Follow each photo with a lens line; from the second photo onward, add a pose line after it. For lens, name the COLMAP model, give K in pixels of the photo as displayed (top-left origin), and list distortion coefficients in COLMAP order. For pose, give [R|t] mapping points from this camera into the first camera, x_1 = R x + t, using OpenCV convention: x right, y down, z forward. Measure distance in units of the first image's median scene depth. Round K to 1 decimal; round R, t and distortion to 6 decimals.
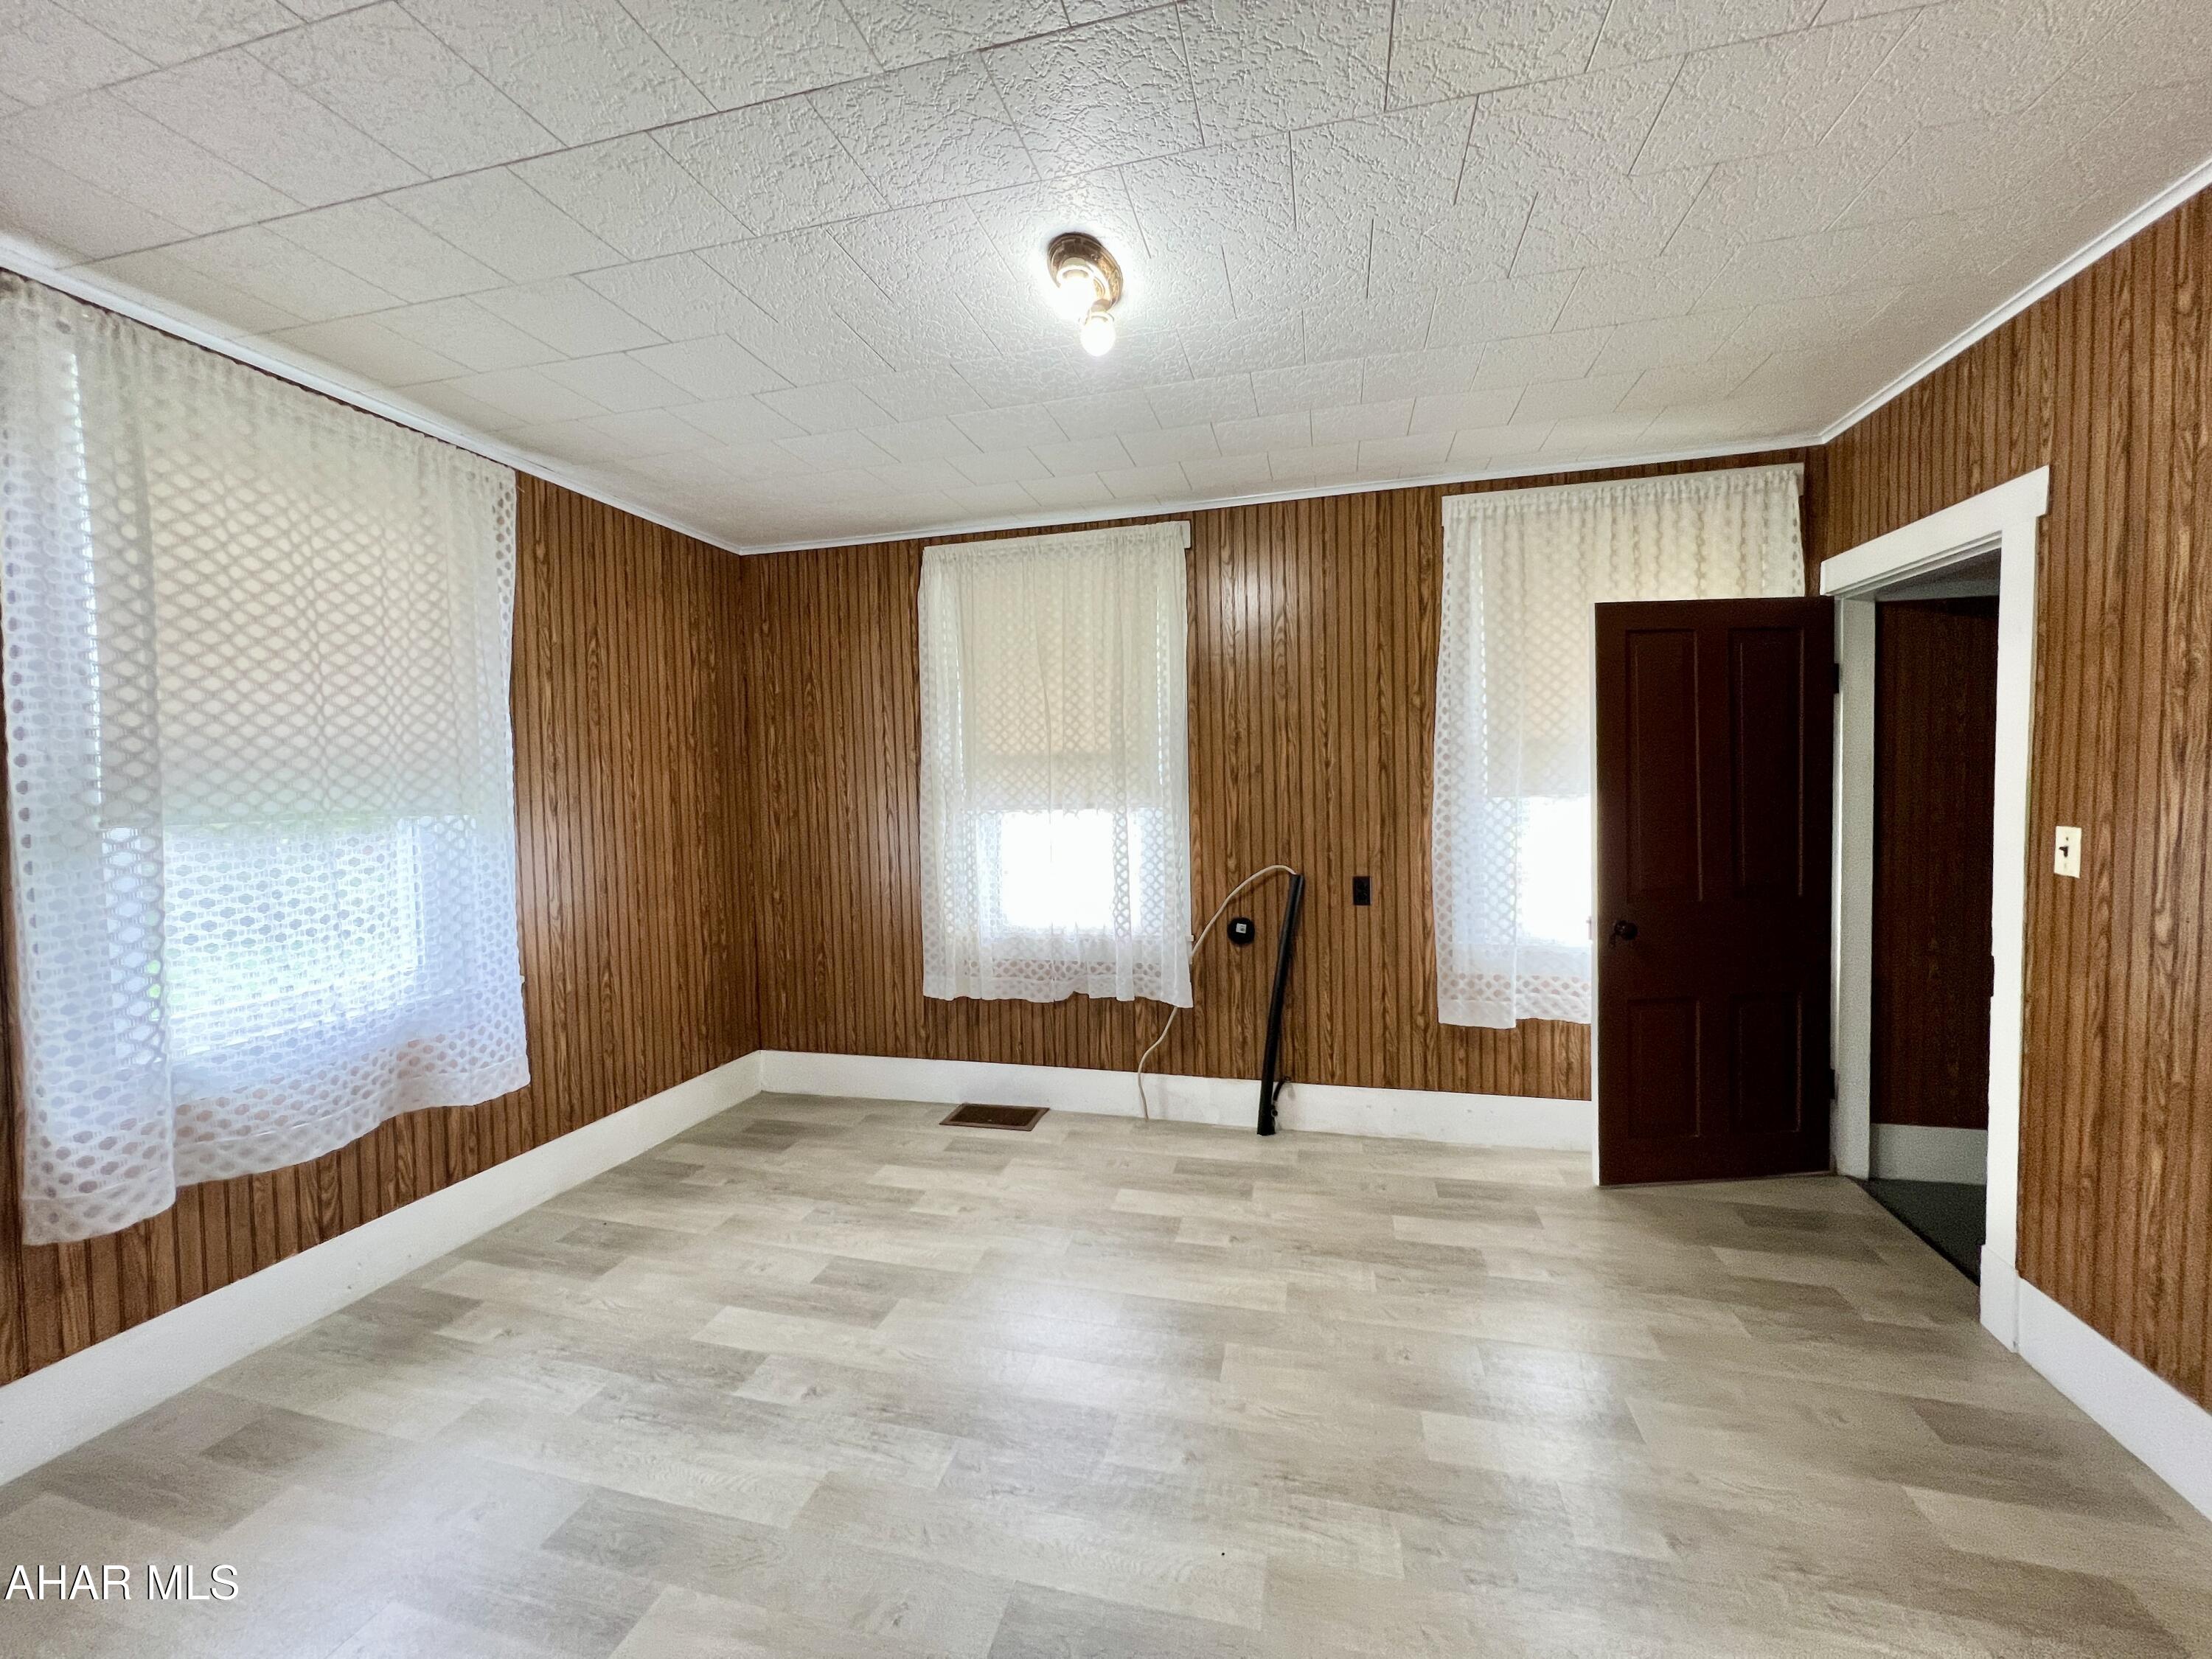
lens RADIAL K [[879.3, 0, 1105.1], [0, 879.3, 820.4], [0, 0, 1]] dist [-0.000942, 0.000082]
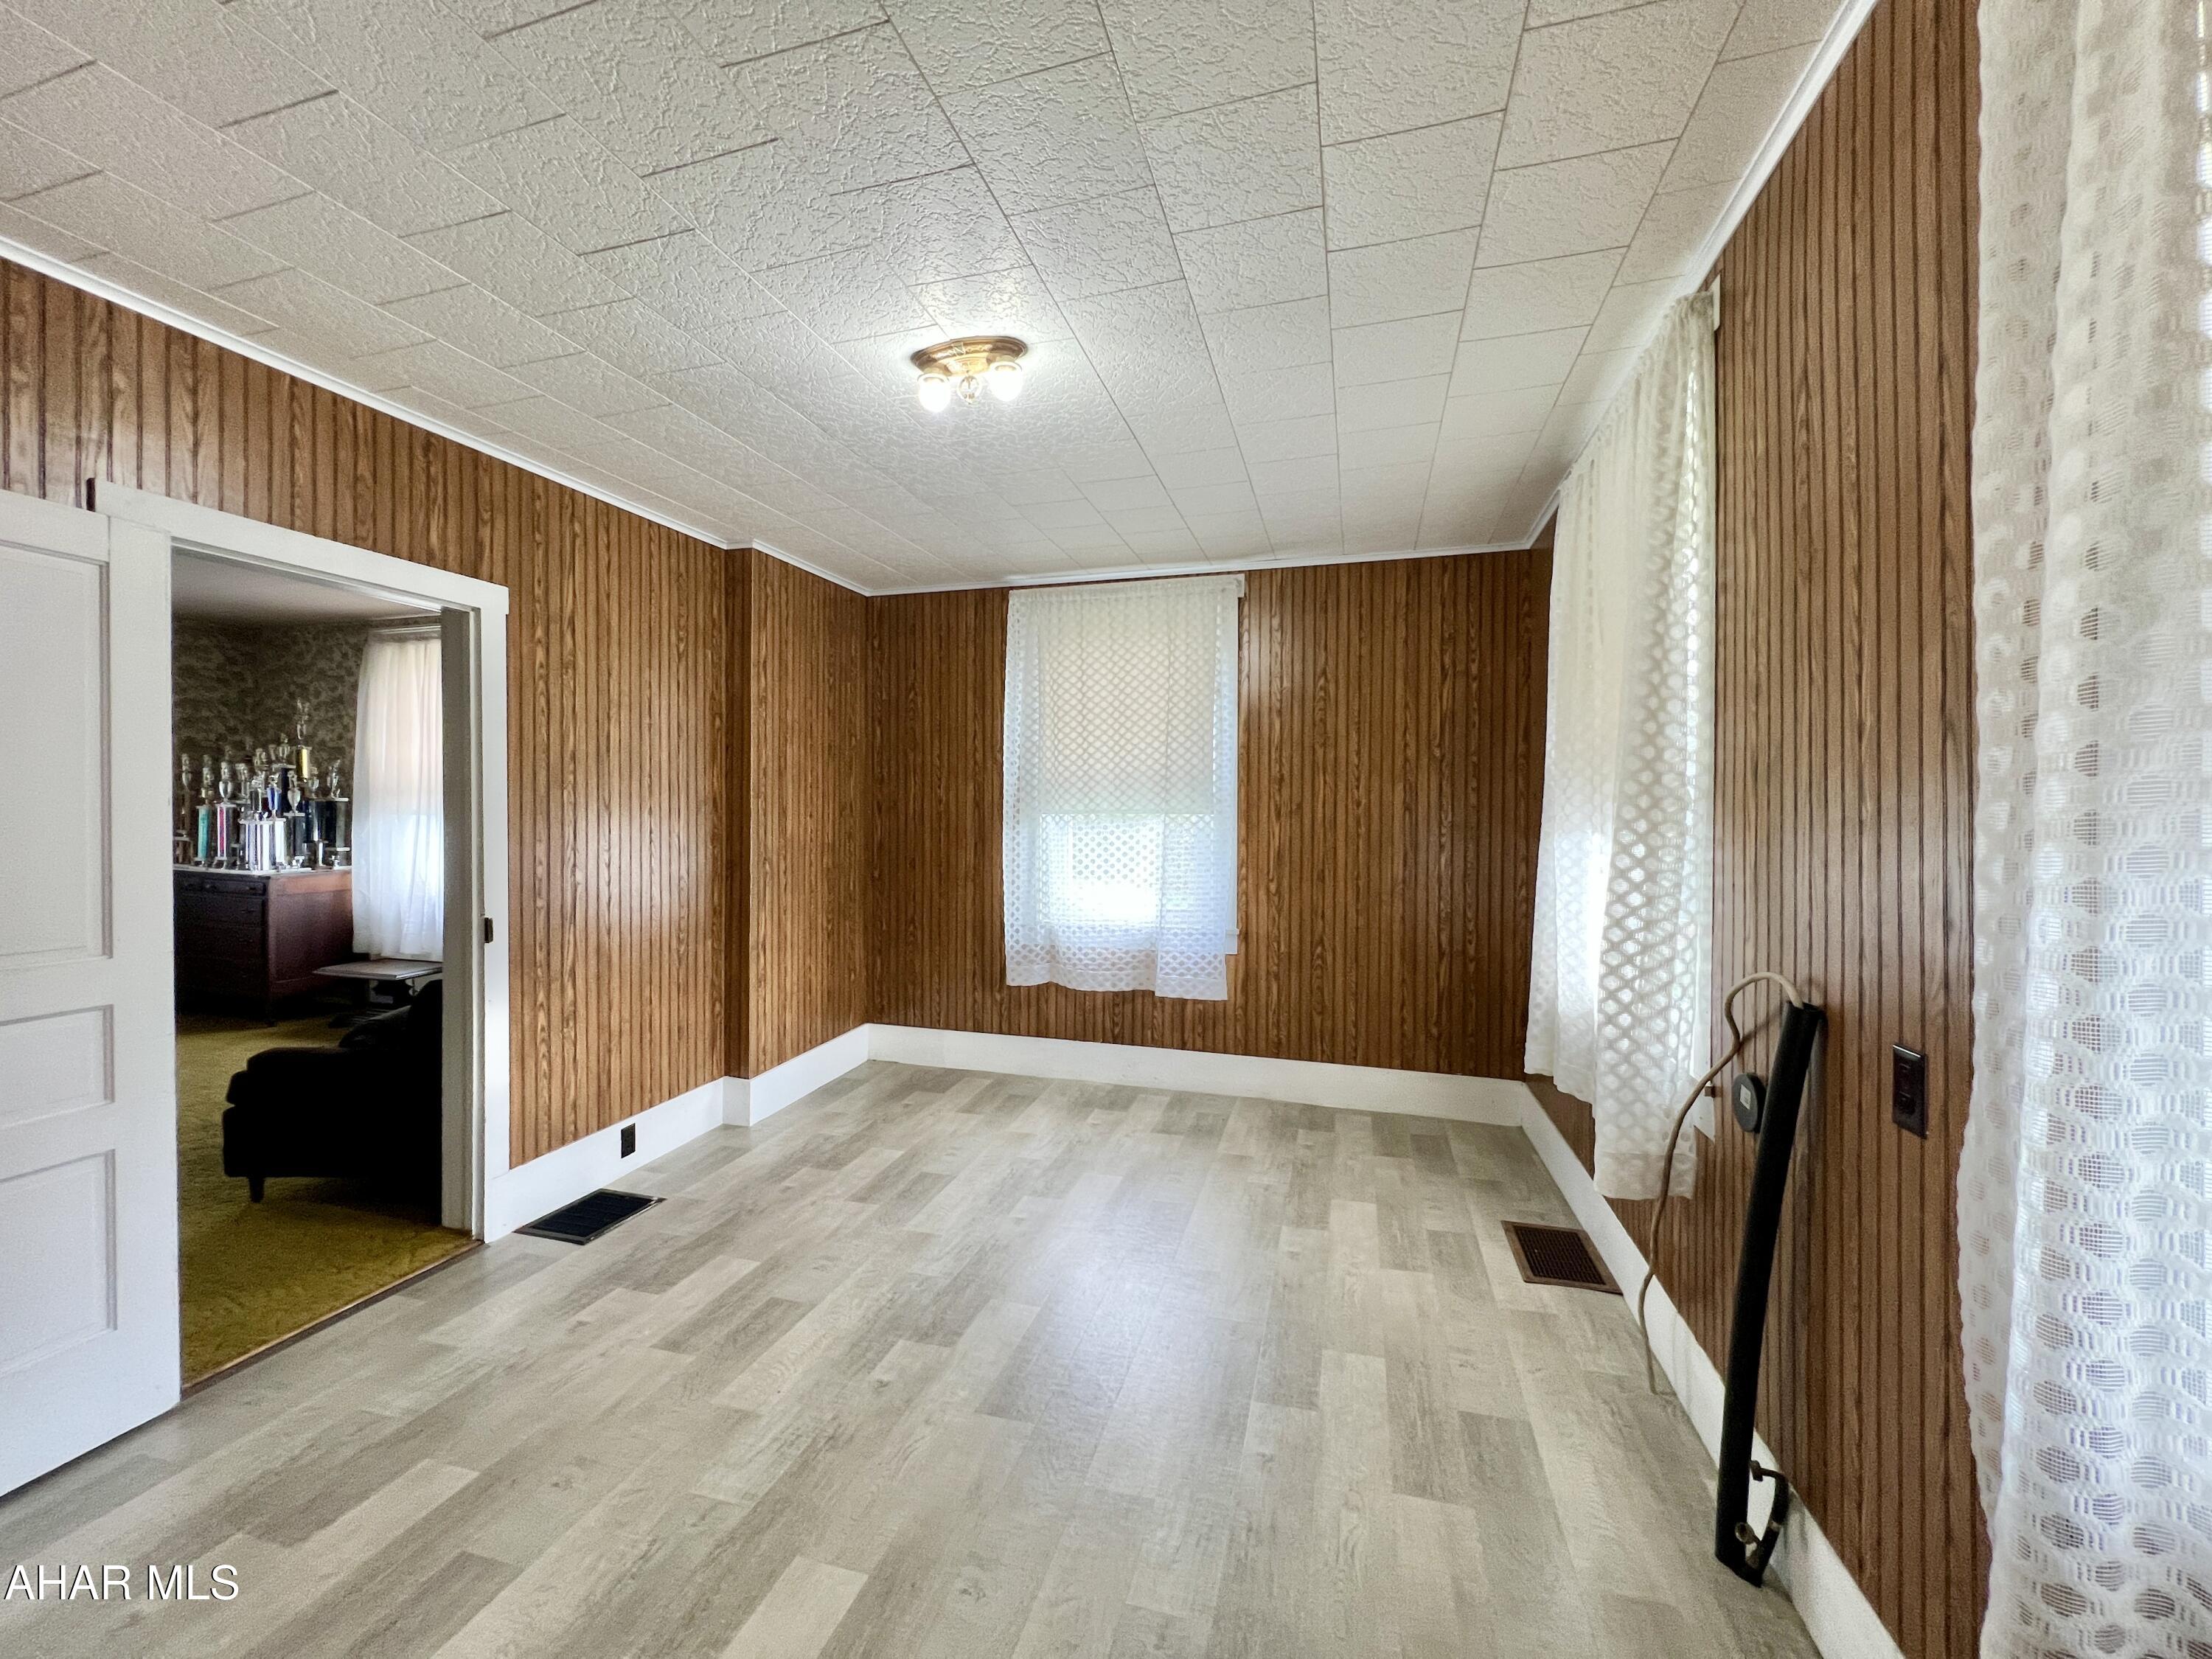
lens RADIAL K [[879.3, 0, 1092.0], [0, 879.3, 821.3], [0, 0, 1]] dist [-0.000942, 0.000082]
pose [[-0.033140, 0.026259, -0.999106, 0.716872], [-0.037433, 0.998921, 0.027496, -0.026400], [0.998749, 0.038311, -0.032121, 0.761176]]
